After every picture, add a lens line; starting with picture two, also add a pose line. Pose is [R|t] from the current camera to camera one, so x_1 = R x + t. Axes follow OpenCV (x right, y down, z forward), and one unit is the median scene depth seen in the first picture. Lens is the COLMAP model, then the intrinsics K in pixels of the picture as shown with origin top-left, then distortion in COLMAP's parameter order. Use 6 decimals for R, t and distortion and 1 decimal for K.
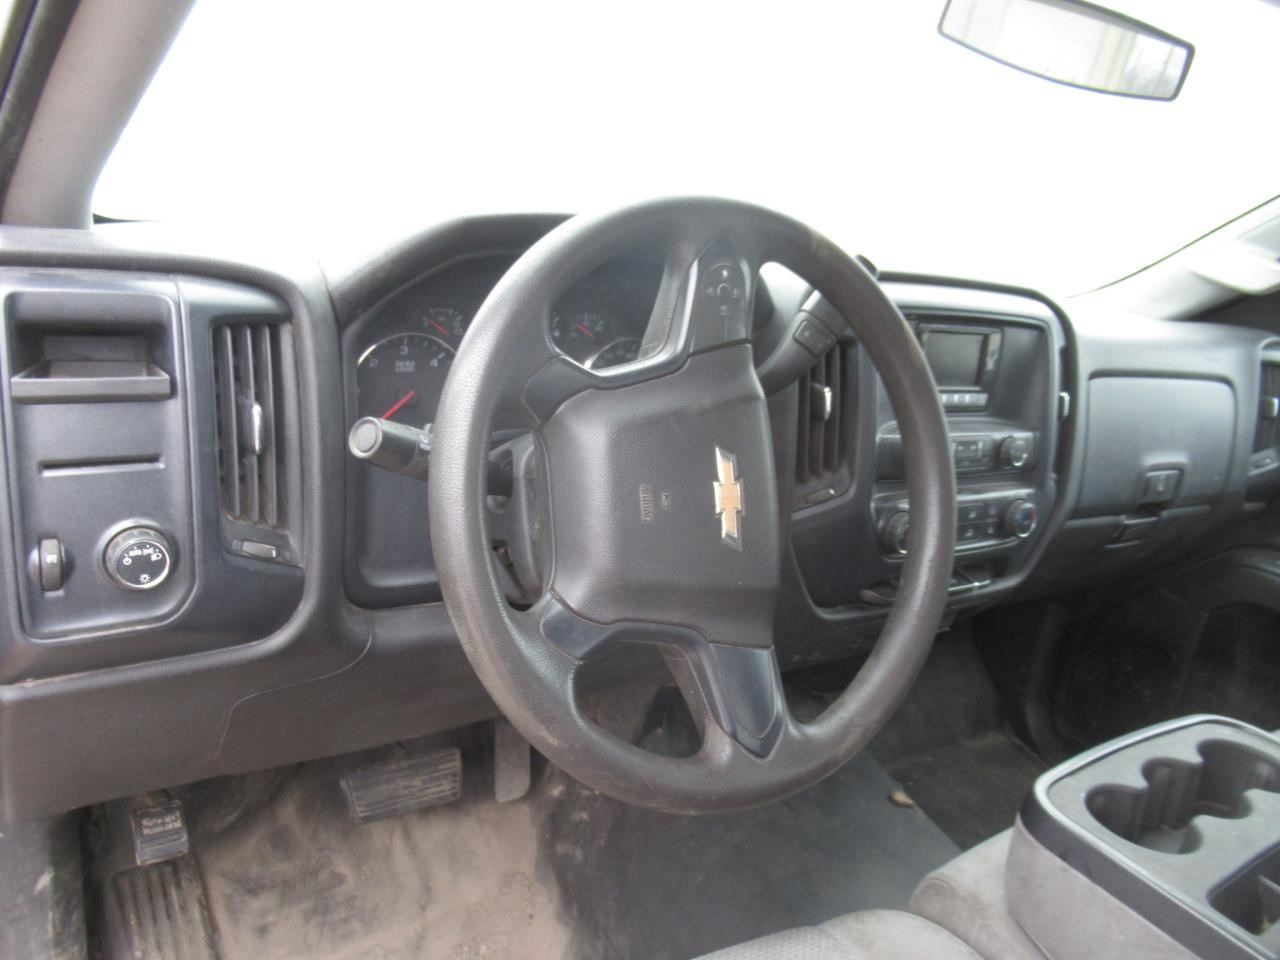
lens RADIAL K [[934.4, 0, 615.8], [0, 934.4, 475.6], [0, 0, 1]] dist [0.023767, 0.000526]
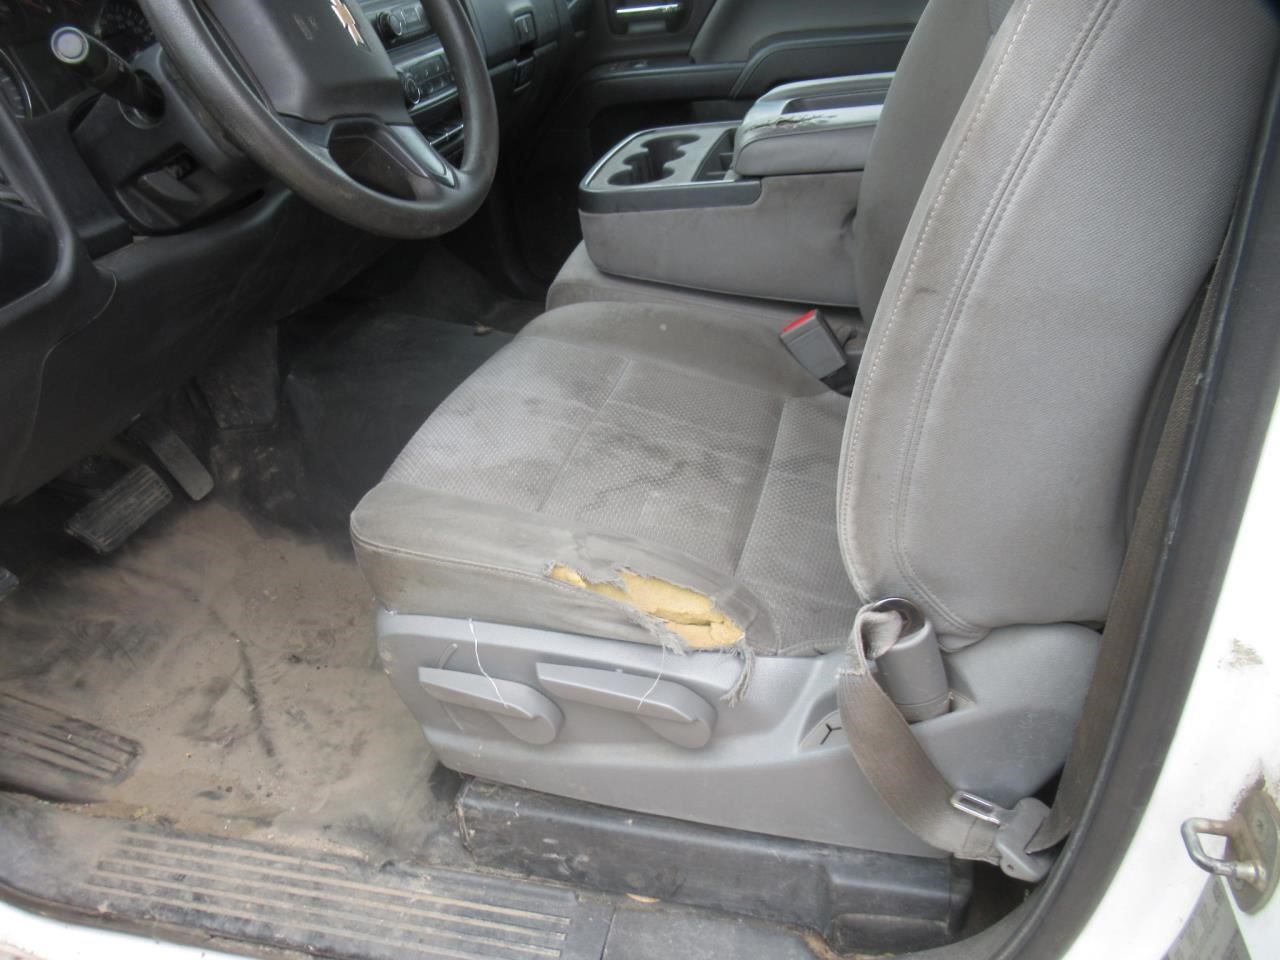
lens RADIAL K [[934.4, 0, 615.8], [0, 934.4, 475.6], [0, 0, 1]] dist [0.023767, 0.000526]
pose [[0.714280, -0.530755, 0.456183, -0.269289], [0.384915, 0.842306, 0.377308, 0.101795], [-0.584503, -0.093912, 0.805938, -0.170858]]
